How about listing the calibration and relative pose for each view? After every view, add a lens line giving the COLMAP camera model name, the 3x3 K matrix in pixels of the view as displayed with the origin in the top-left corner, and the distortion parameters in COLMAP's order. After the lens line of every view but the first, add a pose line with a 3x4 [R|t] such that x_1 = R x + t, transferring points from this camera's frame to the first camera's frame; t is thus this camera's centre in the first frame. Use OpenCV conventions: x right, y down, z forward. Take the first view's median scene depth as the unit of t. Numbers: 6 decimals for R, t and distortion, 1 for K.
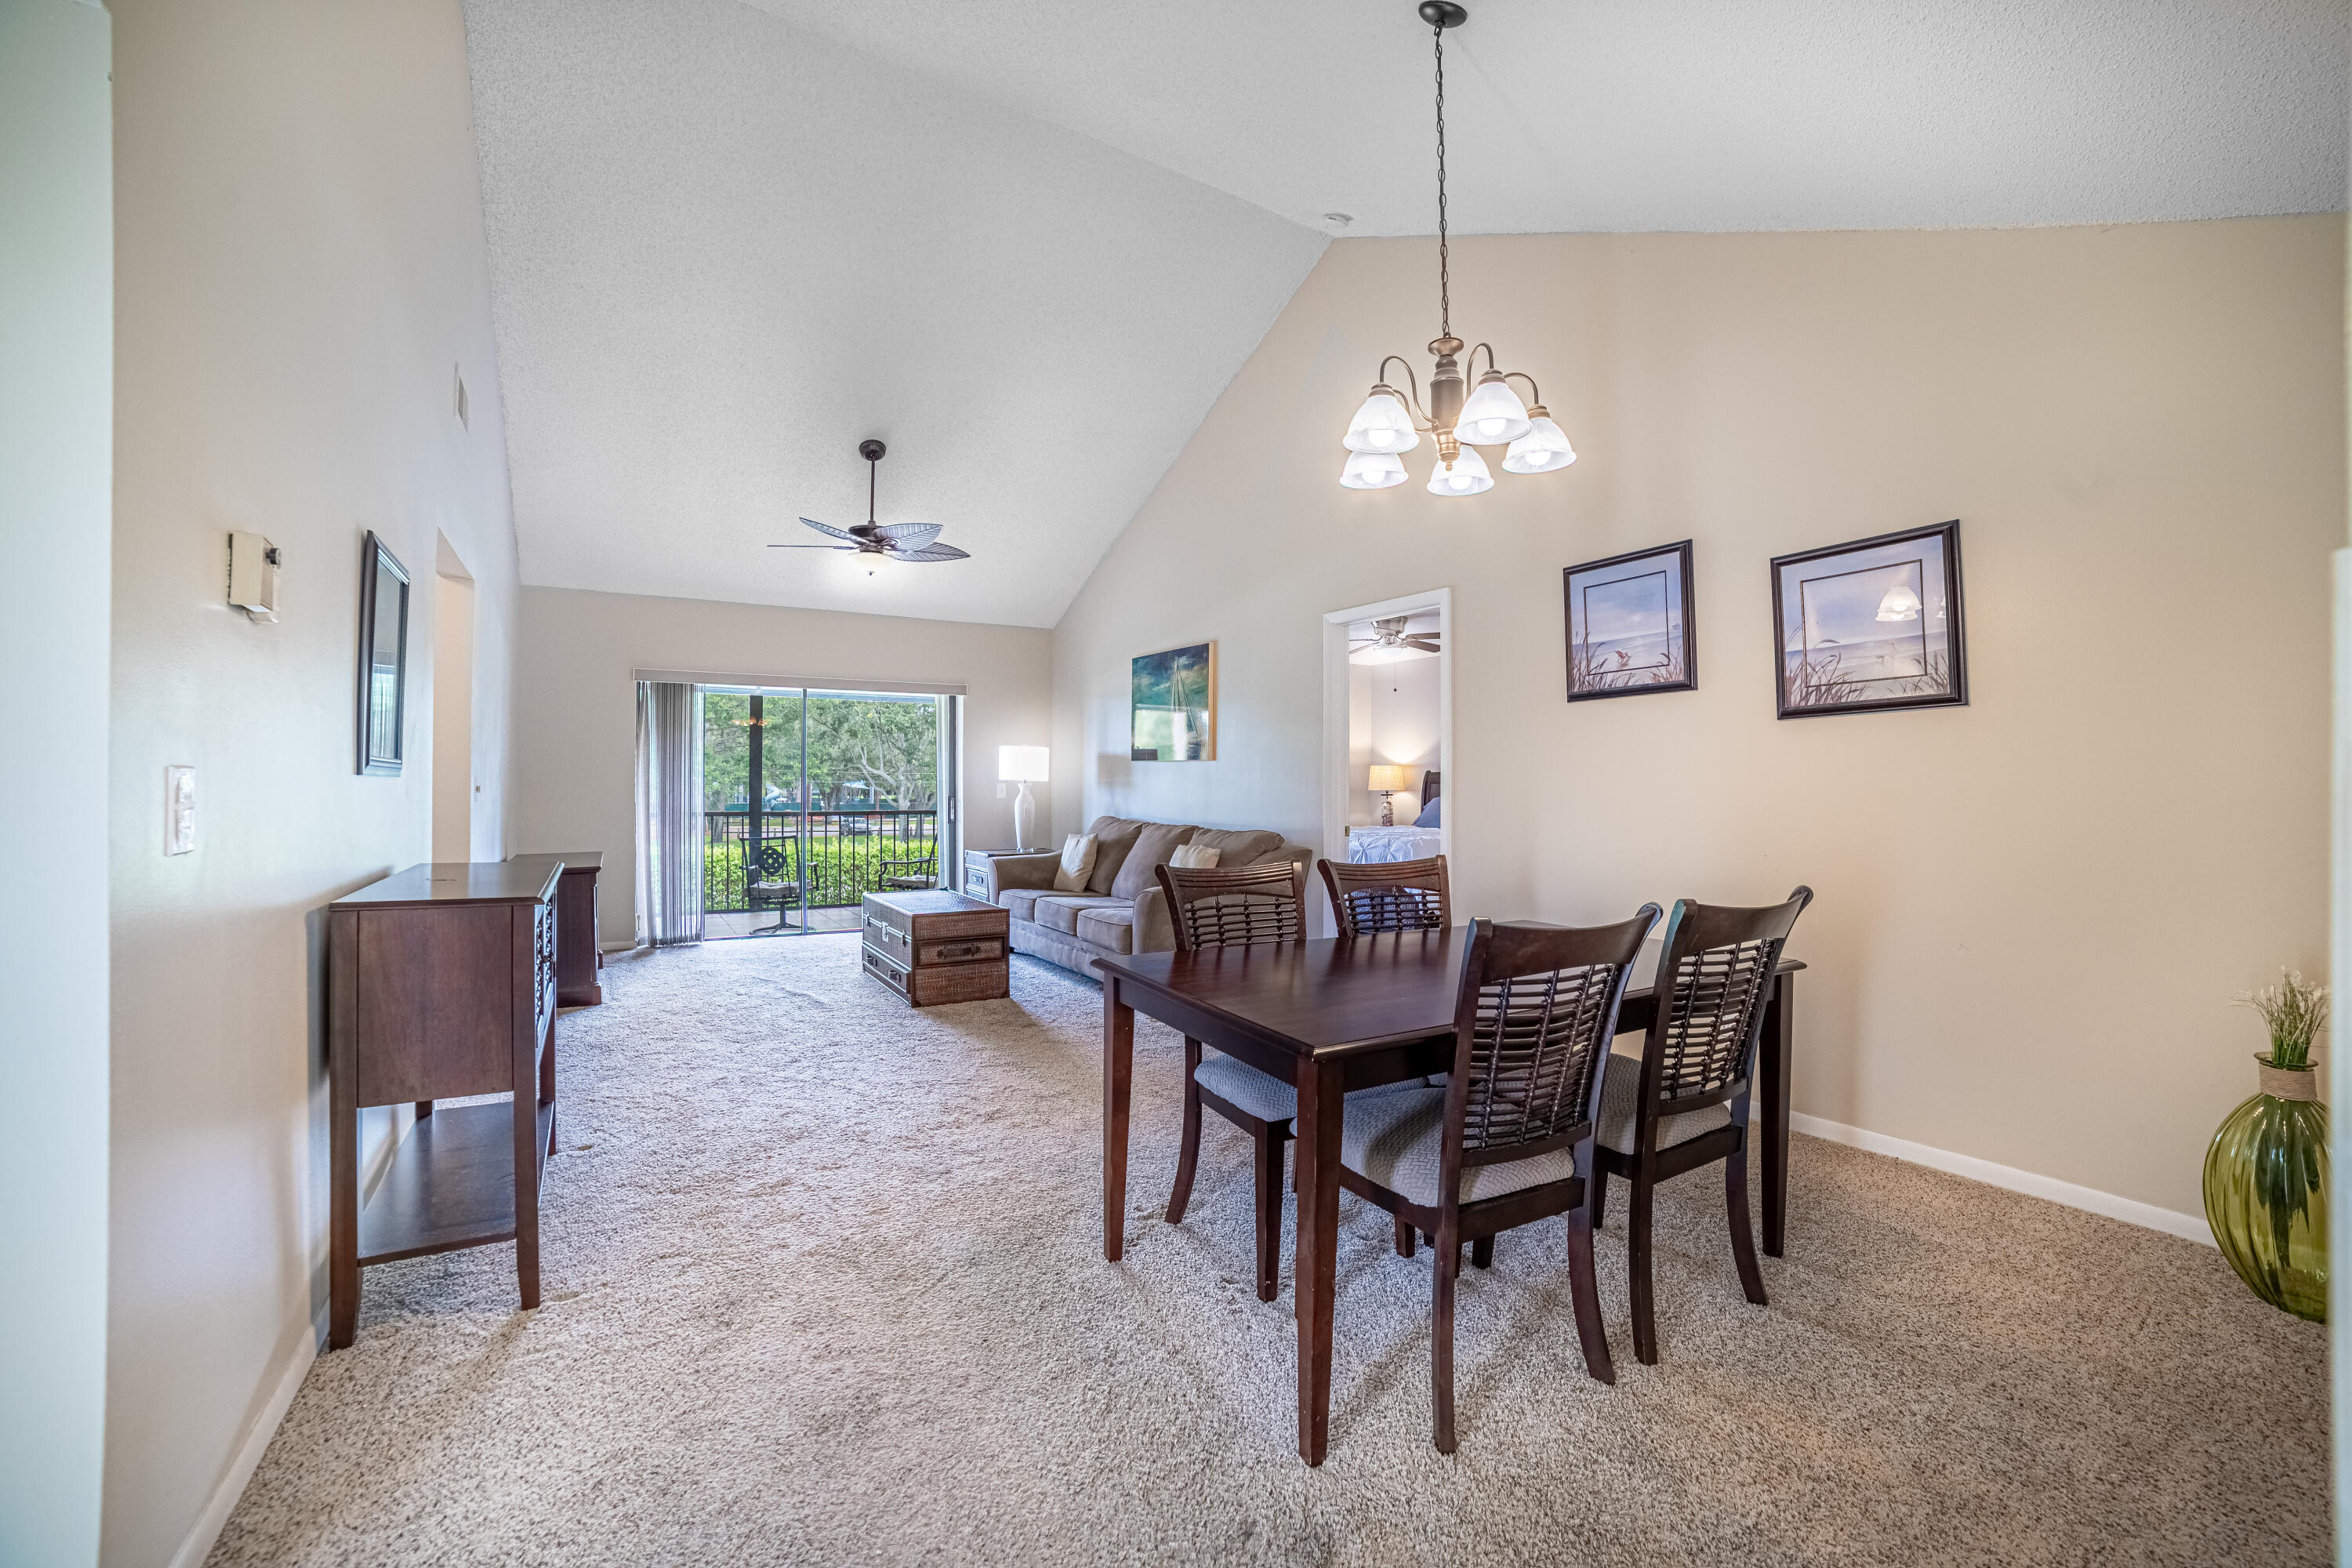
lens RADIAL K [[988.2, 0, 1173.4], [0, 988.2, 775.7], [0, 0, 1]] dist [0.001090, 0.000294]
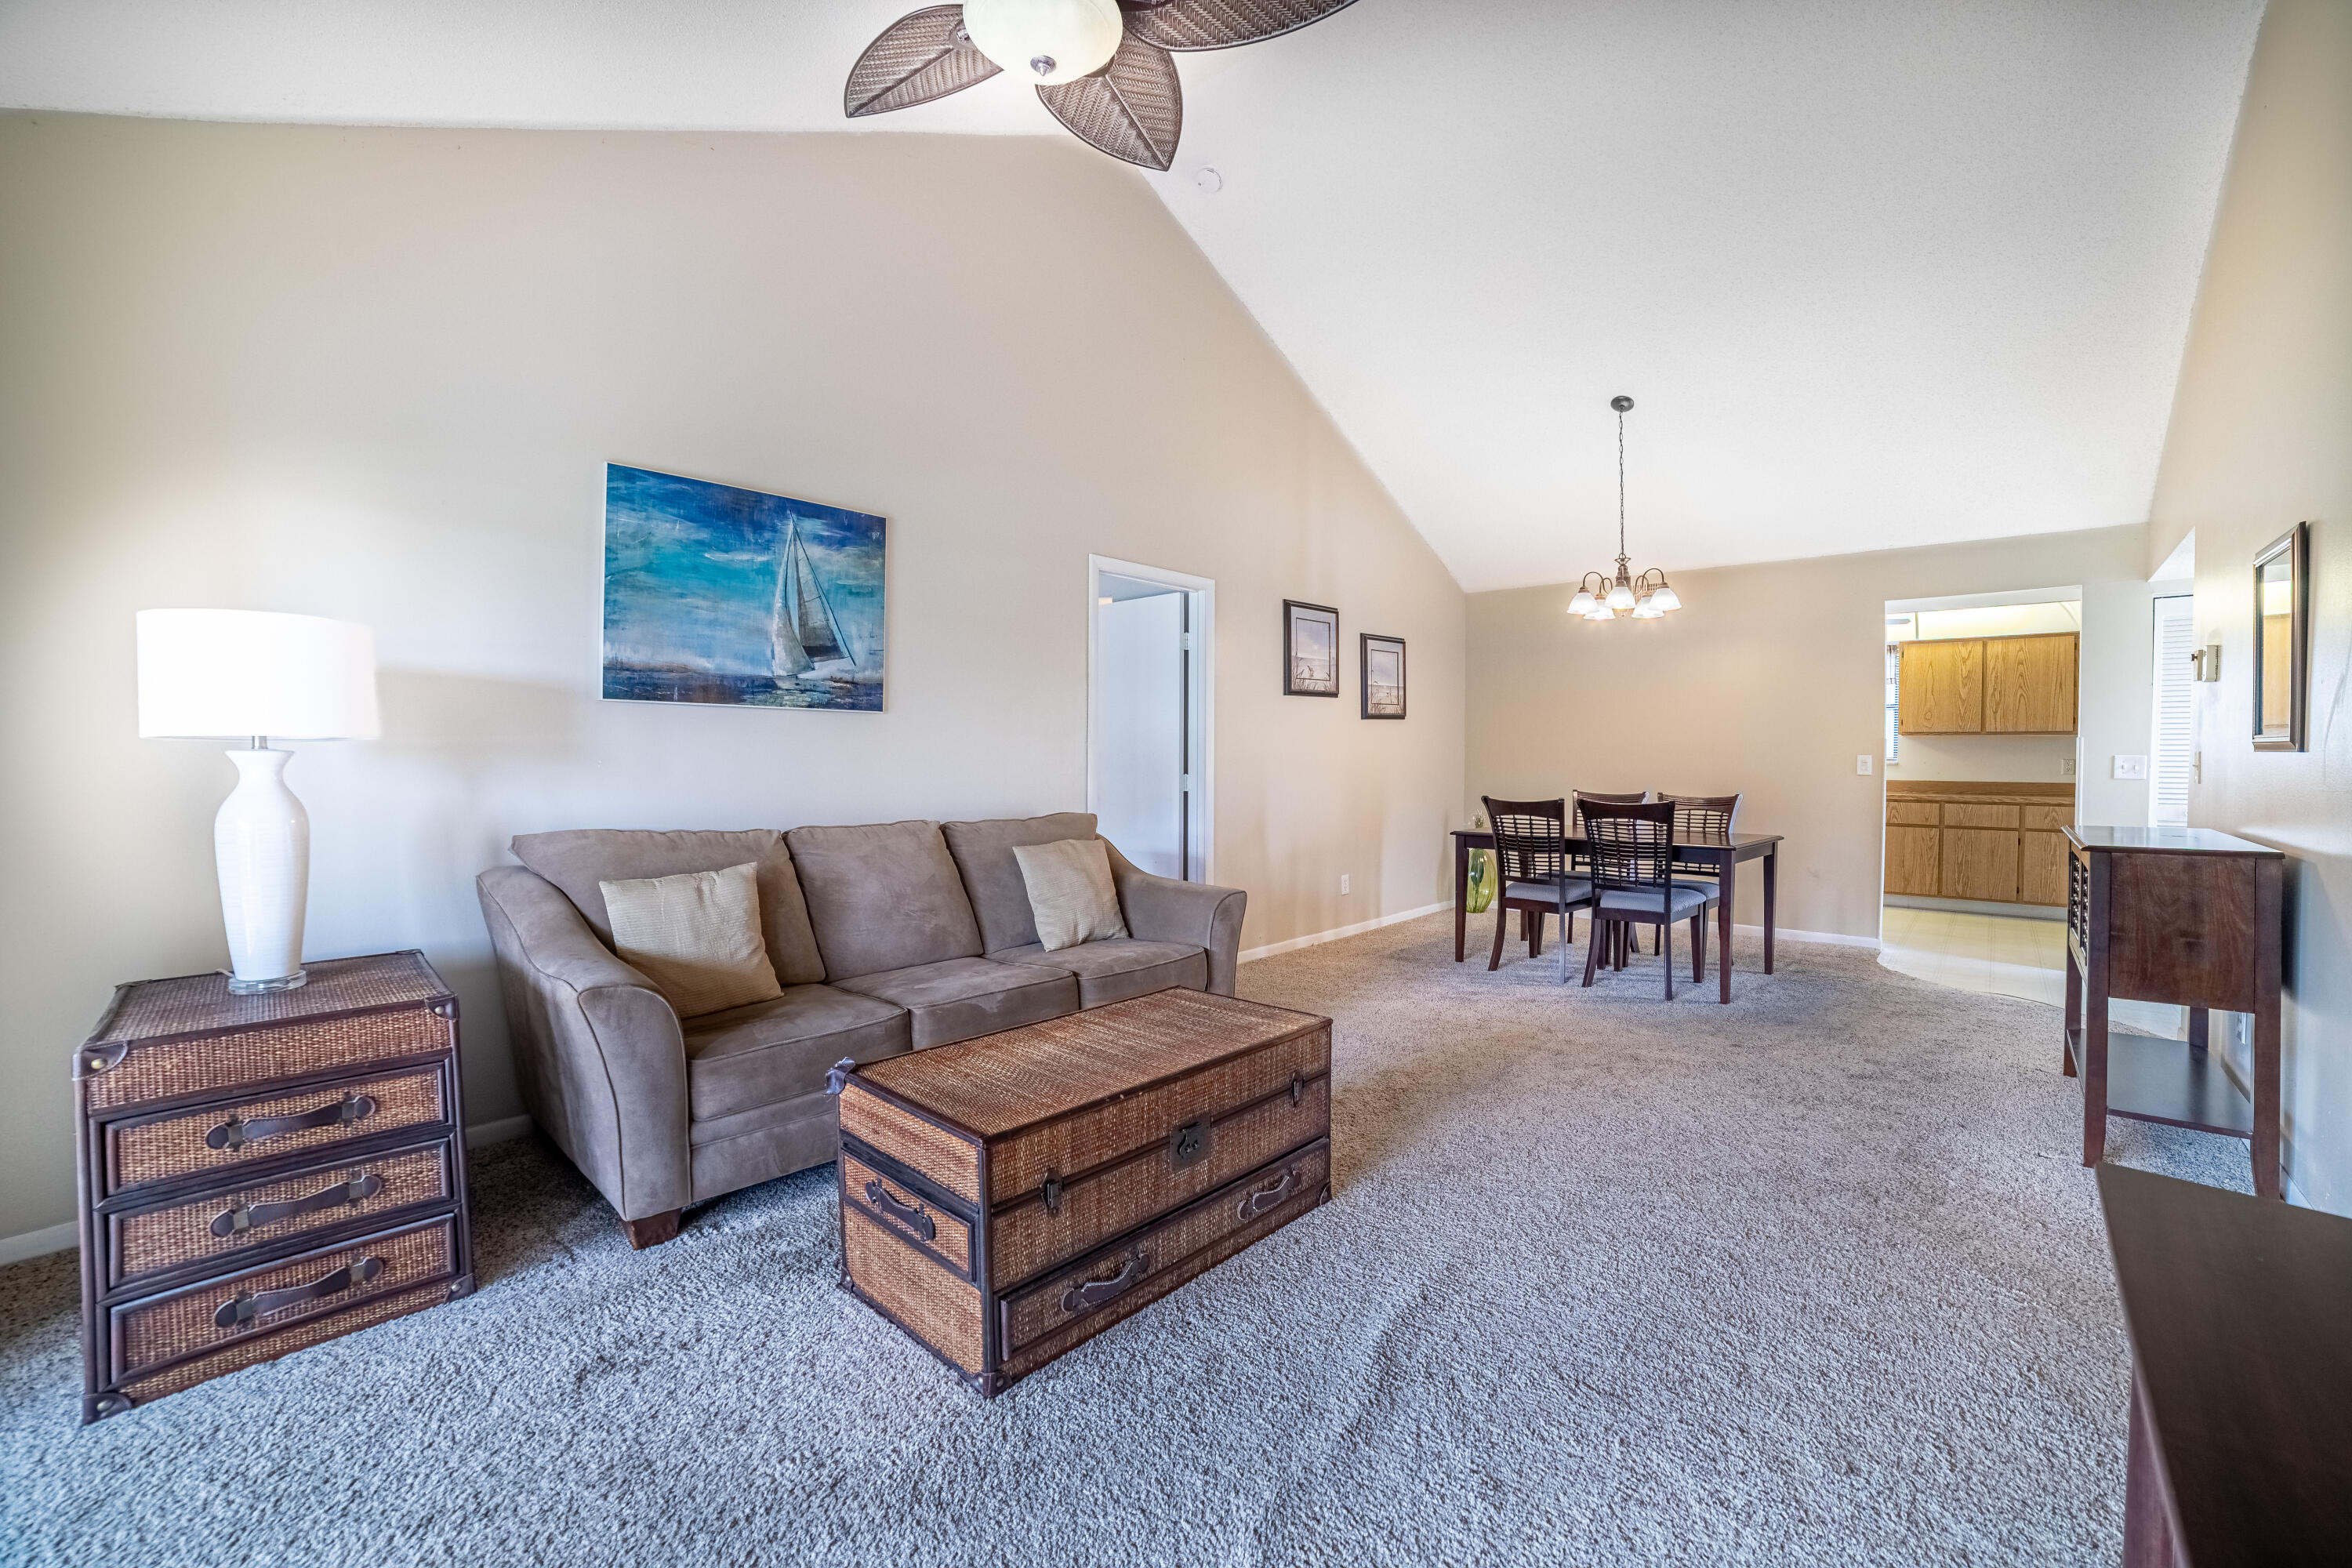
lens RADIAL K [[963.6, 0, 1164.7], [0, 963.6, 771.4], [0, 0, 1]] dist [-0.046761, 0.000064]
pose [[-0.260887, -0.019733, 0.965168, -0.613795], [-0.009331, 0.999796, 0.017918, 0.007990], [-0.965324, -0.004331, -0.261018, 1.060181]]
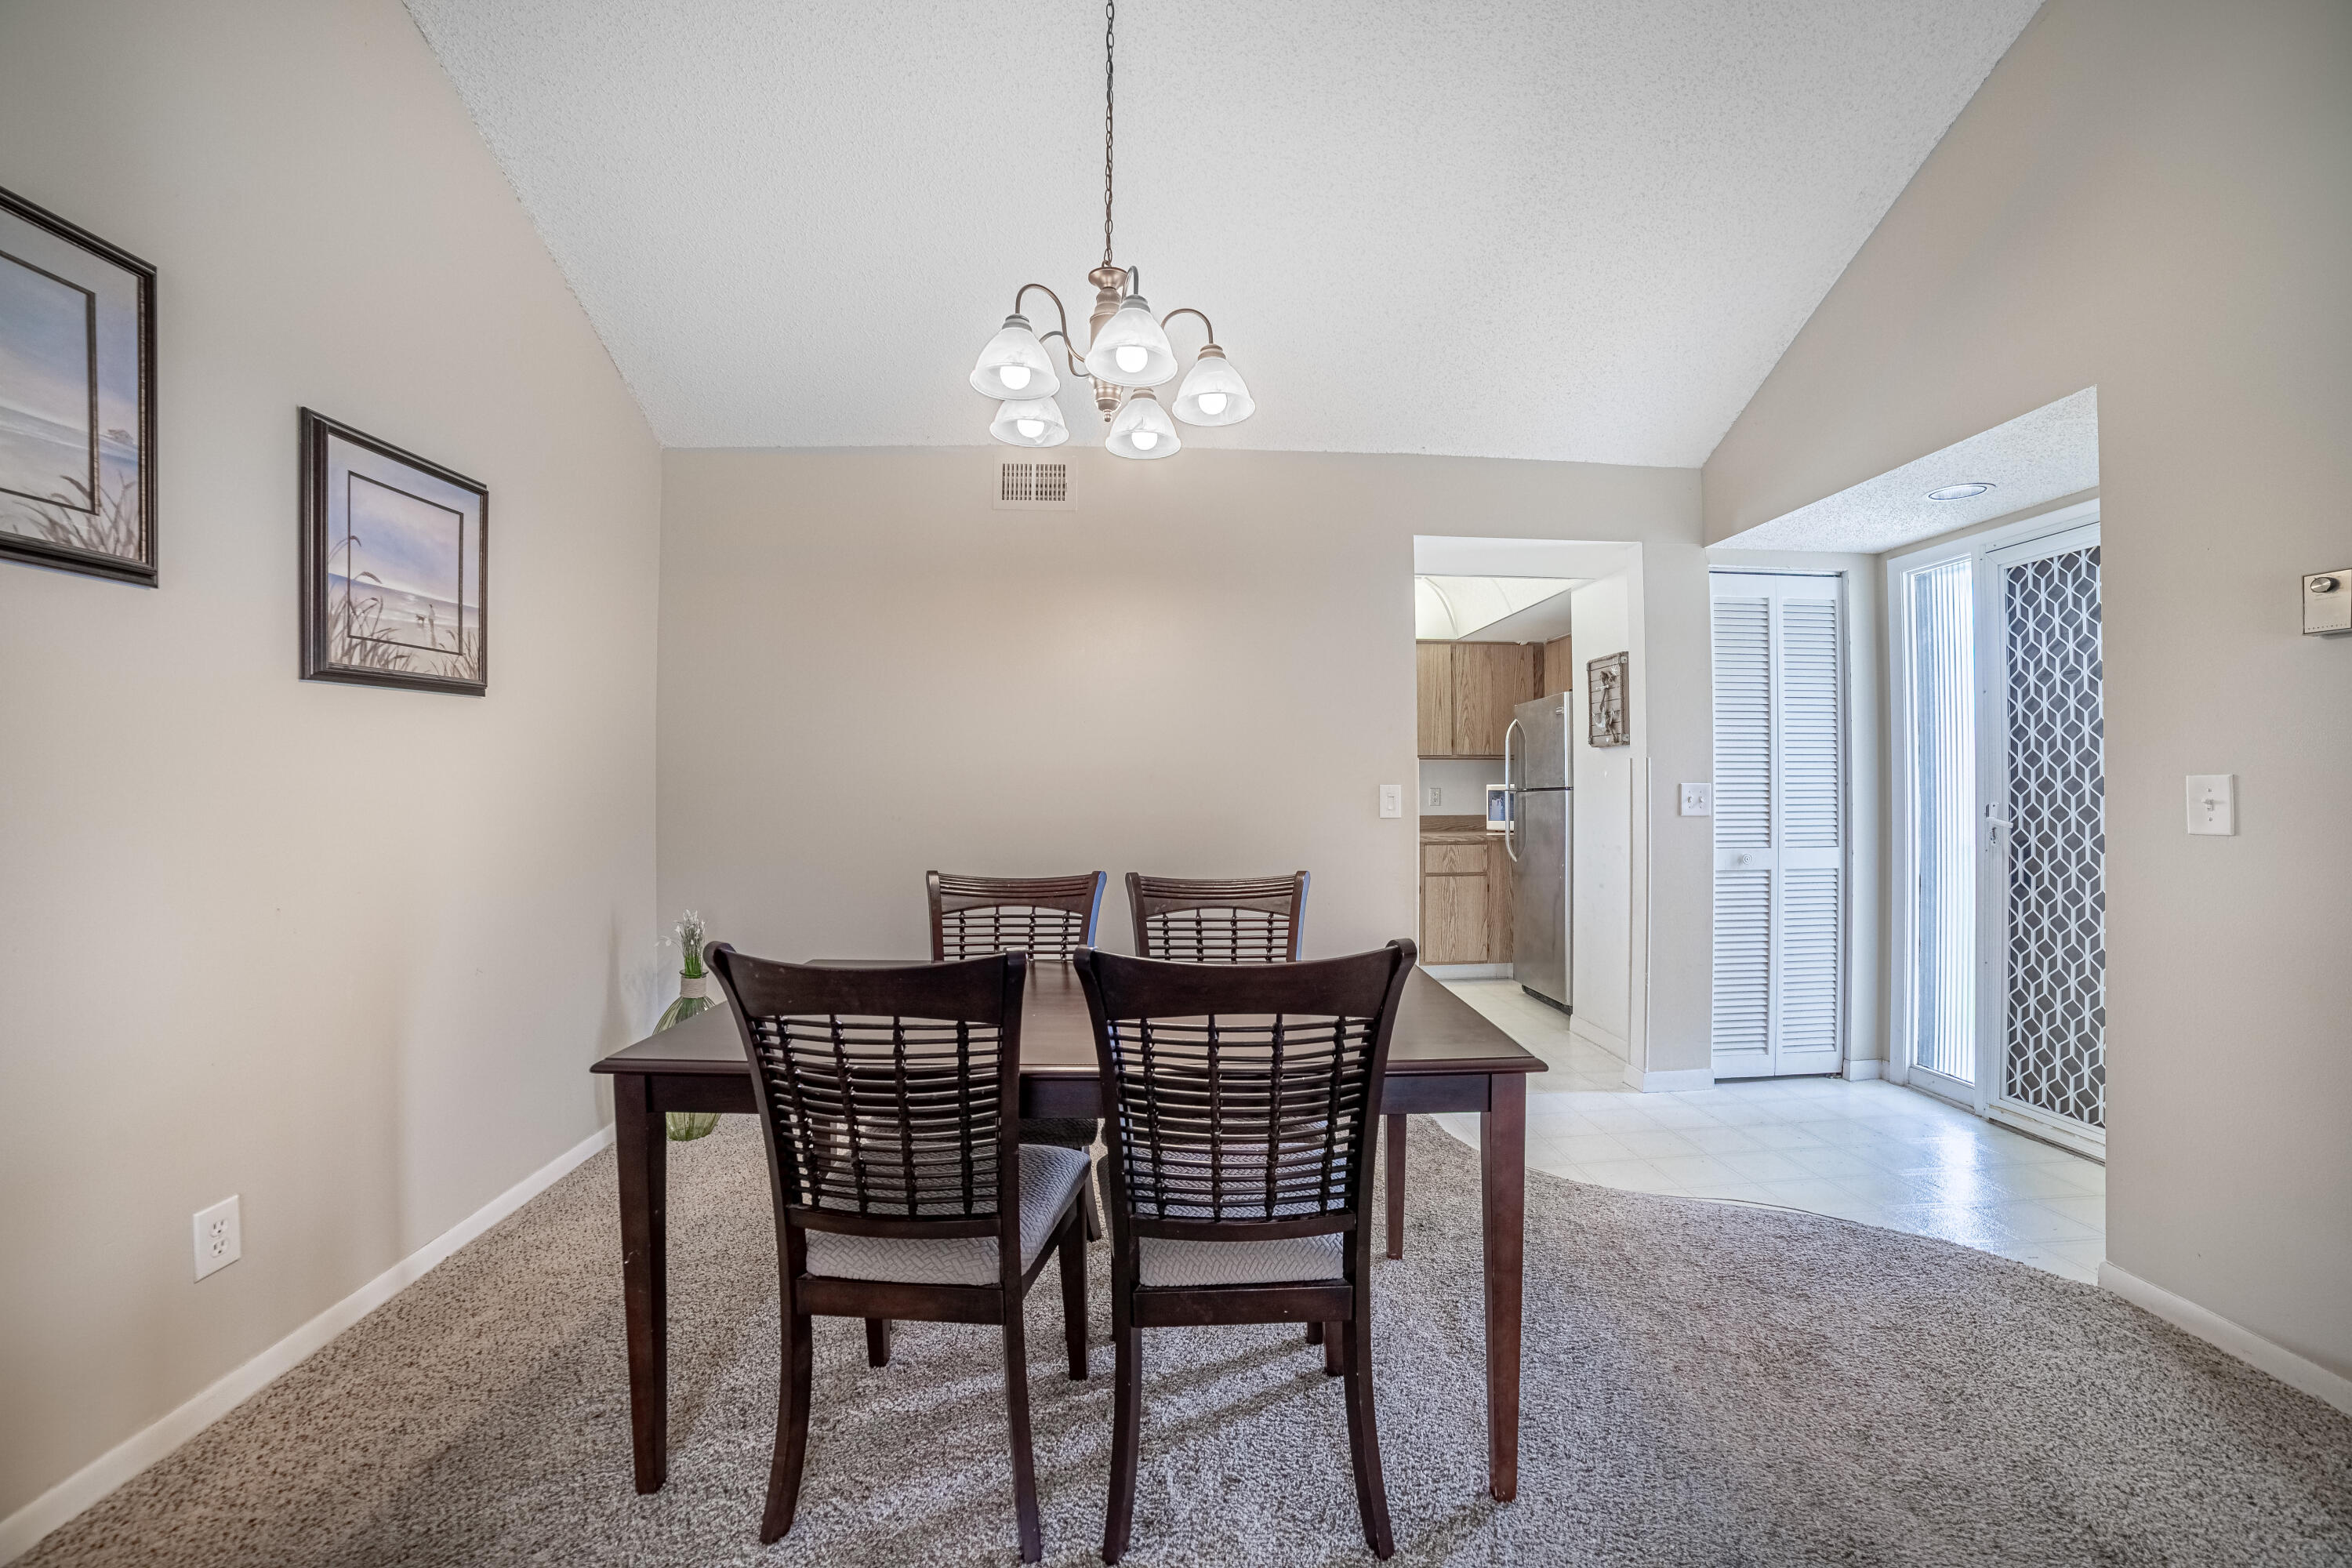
lens RADIAL K [[877.4, 0, 1184.2], [0, 877.4, 783.4], [0, 0, 1]] dist [-0.039674, 0.000062]
pose [[-0.889024, -0.000400, 0.457860, -0.054403], [-0.002640, 0.999987, -0.004254, 0.004173], [-0.457853, -0.004991, -0.889014, 0.692765]]
